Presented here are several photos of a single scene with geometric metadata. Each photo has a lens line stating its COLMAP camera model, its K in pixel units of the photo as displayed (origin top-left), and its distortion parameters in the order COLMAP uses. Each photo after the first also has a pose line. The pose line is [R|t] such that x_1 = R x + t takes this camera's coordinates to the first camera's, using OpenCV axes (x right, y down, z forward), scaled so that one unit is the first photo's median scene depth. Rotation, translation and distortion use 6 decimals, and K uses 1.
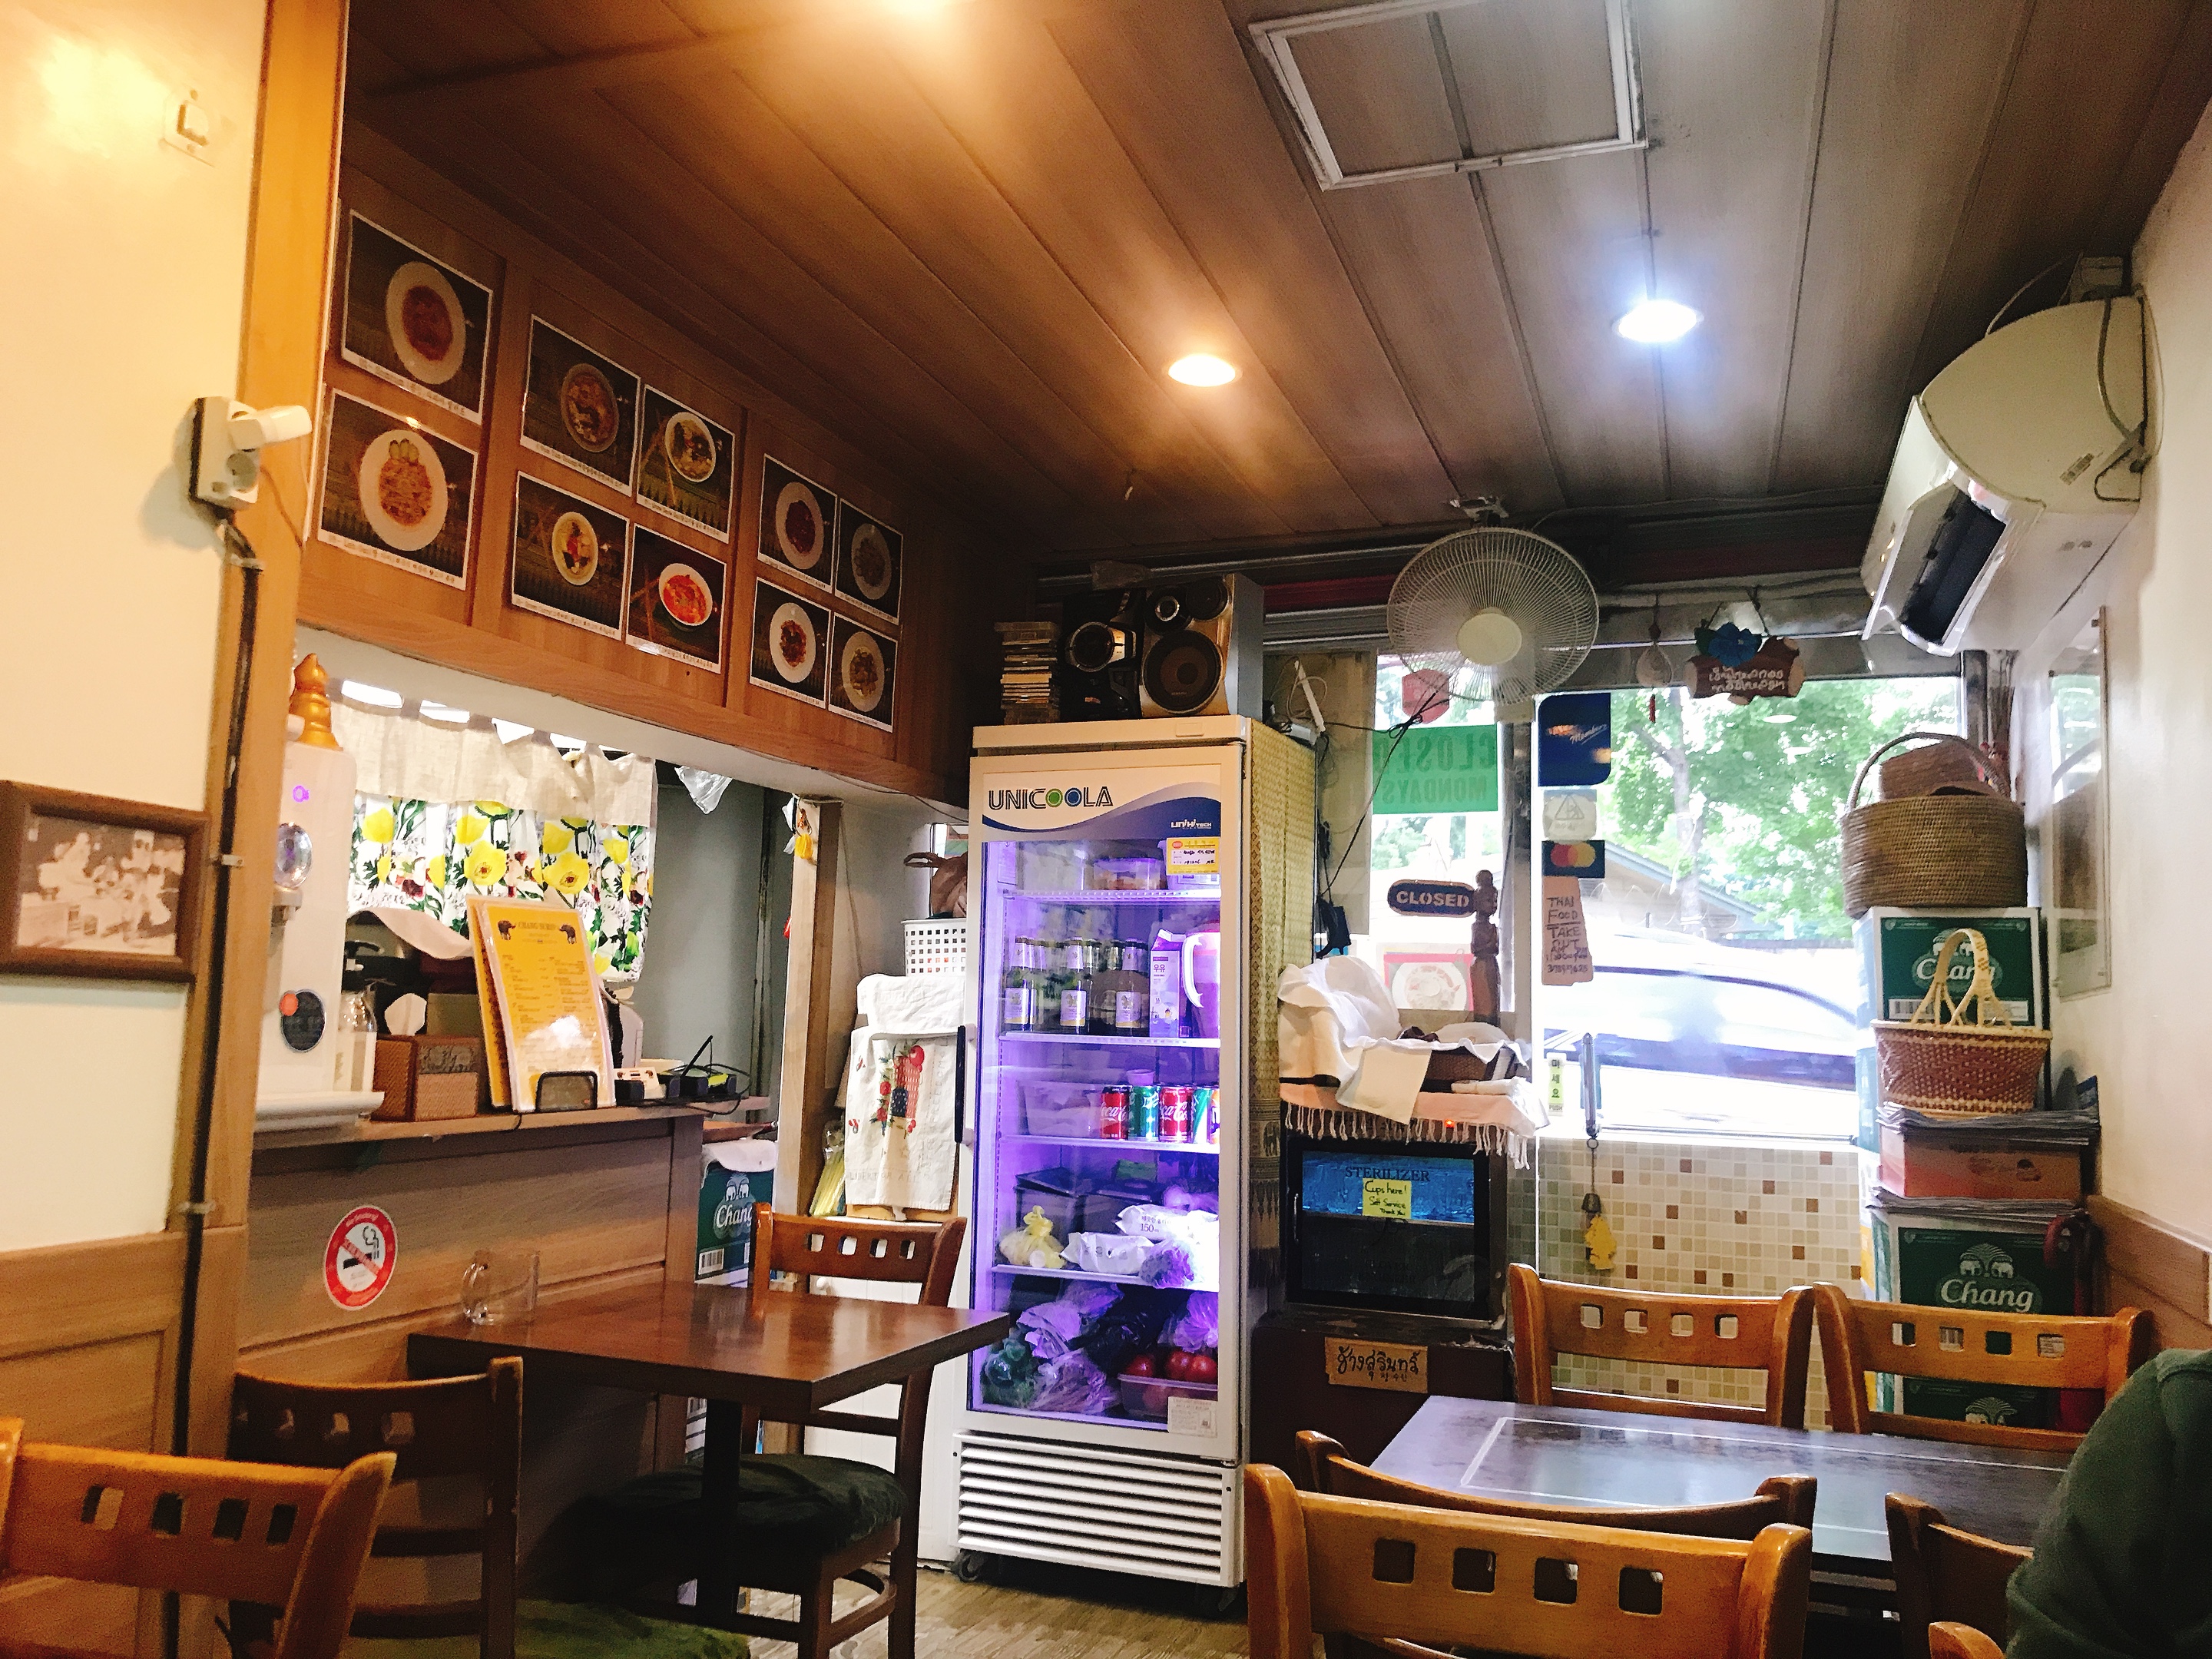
lens RADIAL K [[1780.7, 0, 1106.0], [0, 1780.7, 829.5], [0, 0, 1]] dist [0.007188, -0.008208]
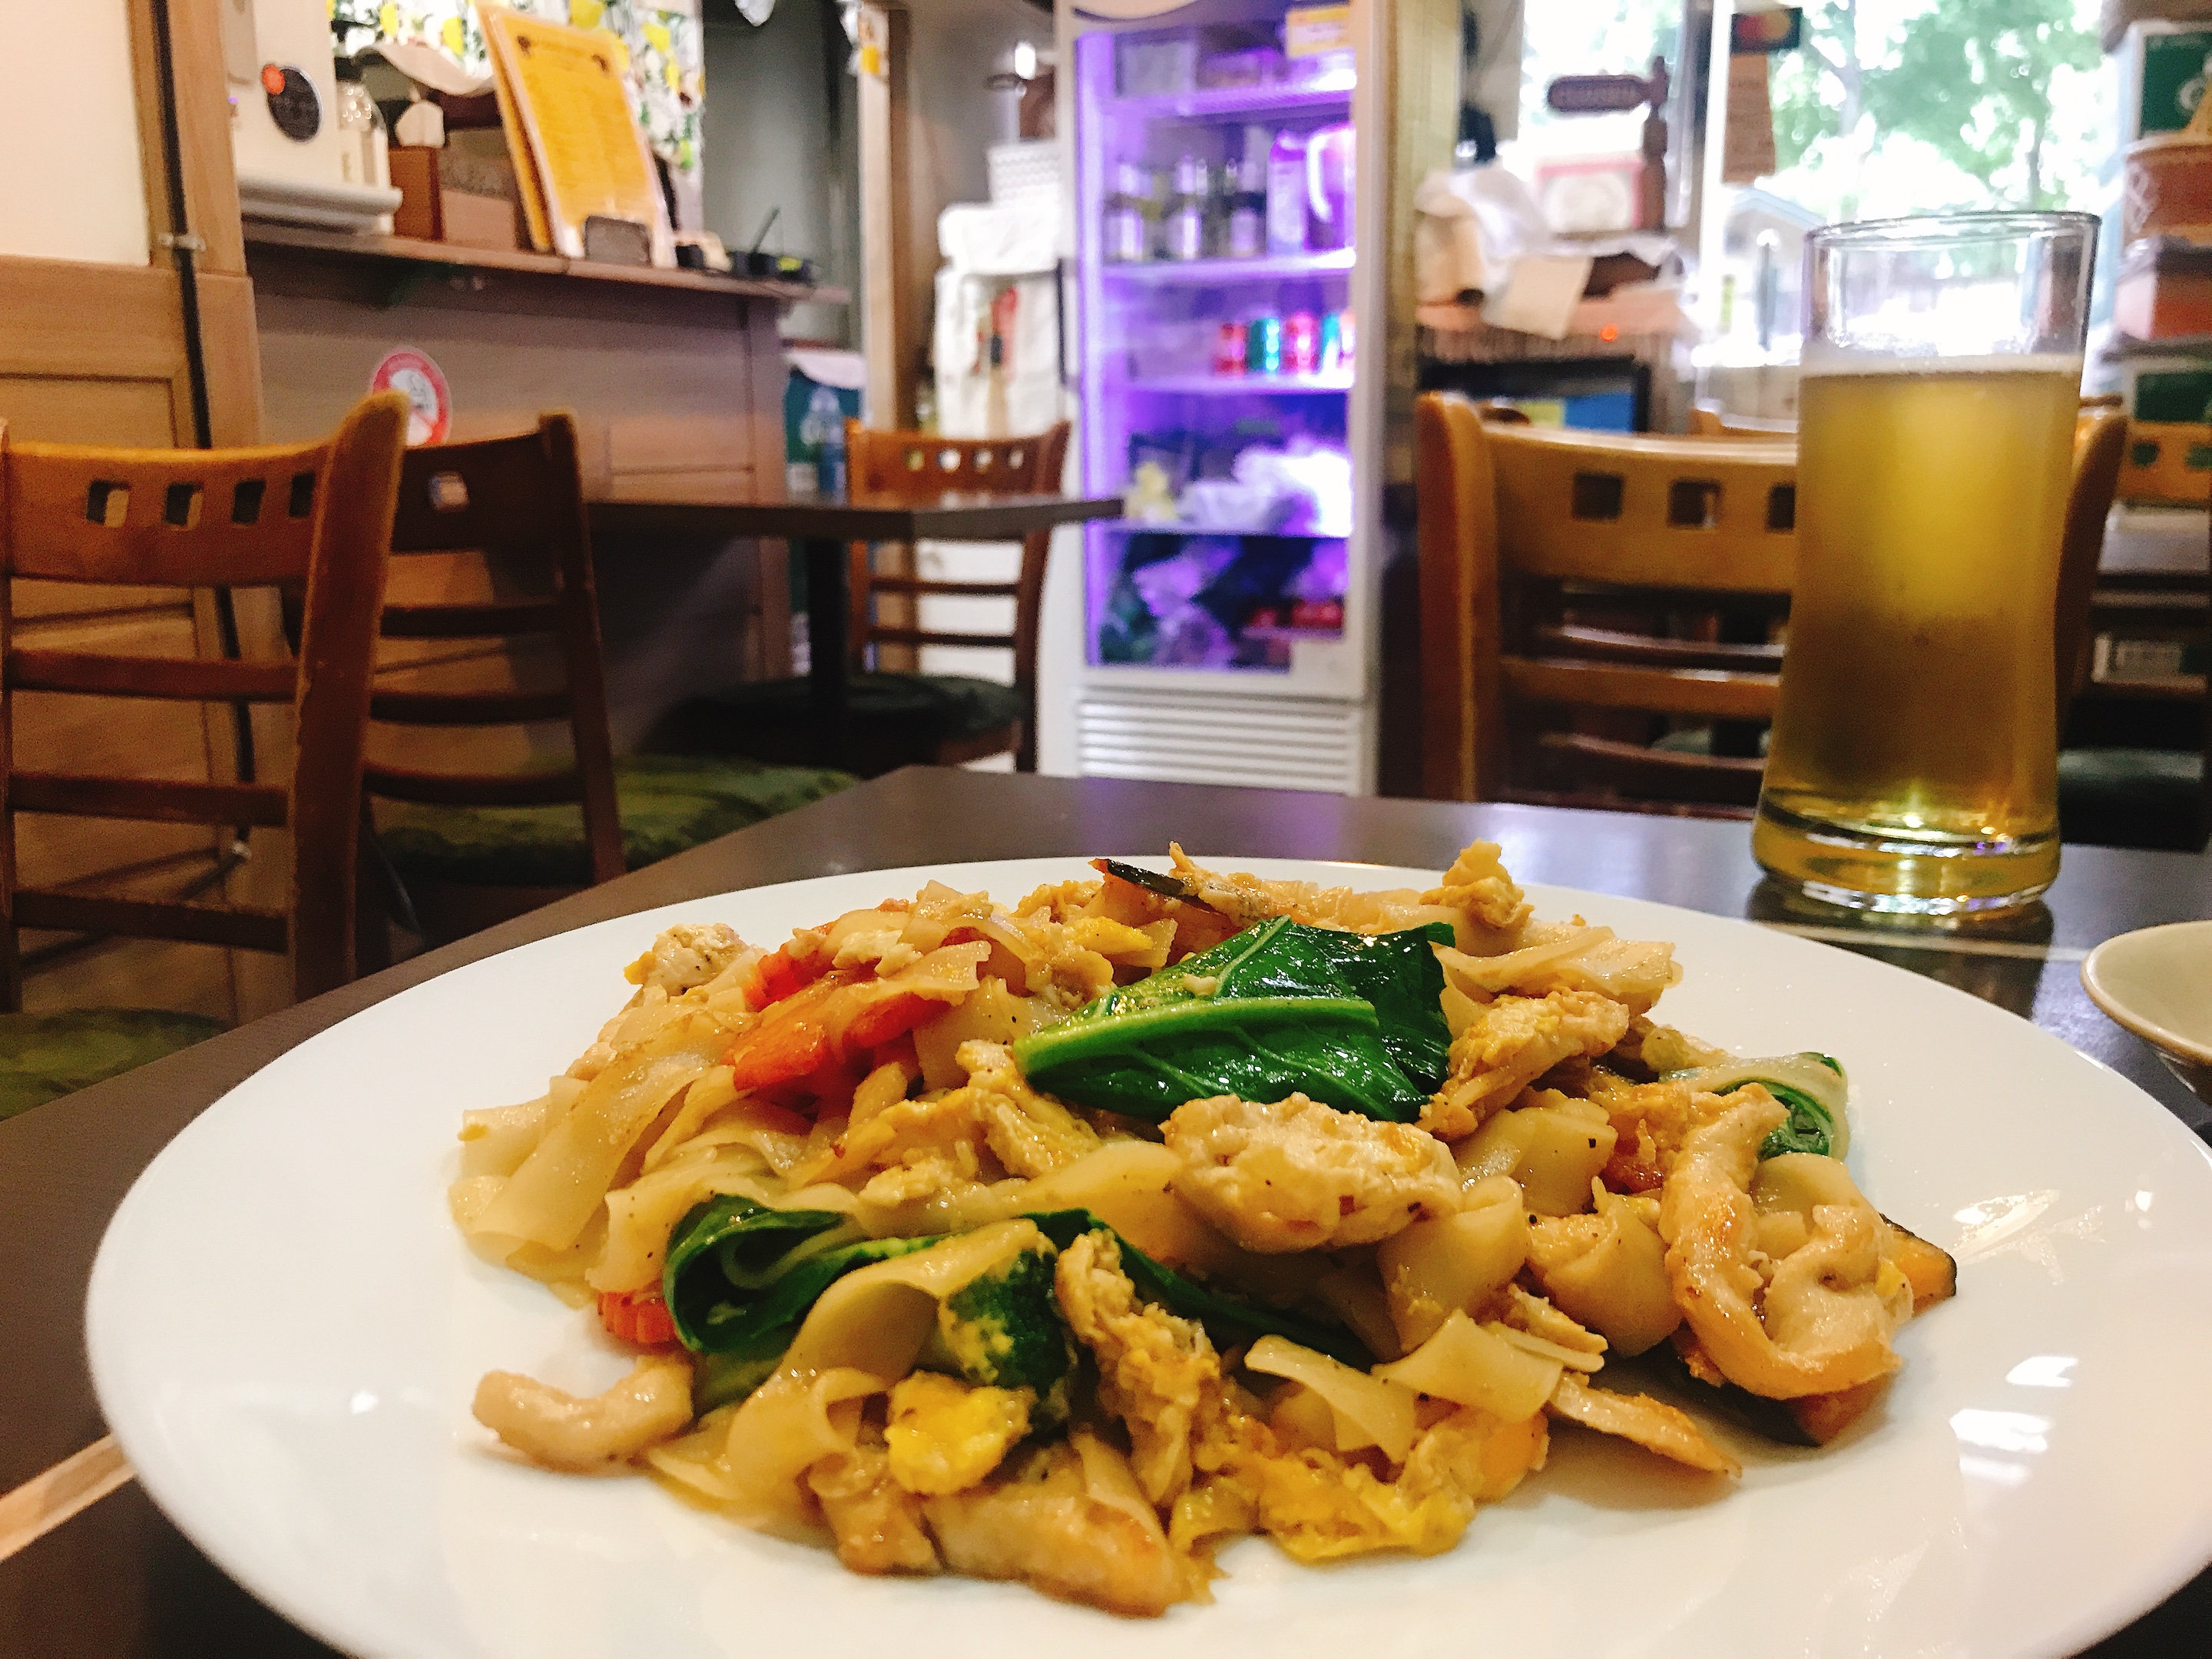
lens RADIAL K [[1805.7, 0, 1106.0], [0, 1805.7, 829.5], [0, 0, 1]] dist [-0.006923, 0.000499]
pose [[0.997977, -0.017109, -0.061231, -0.007855], [0.035924, 0.946366, 0.321093, 0.100087], [0.052454, -0.322643, 0.945066, 0.051135]]
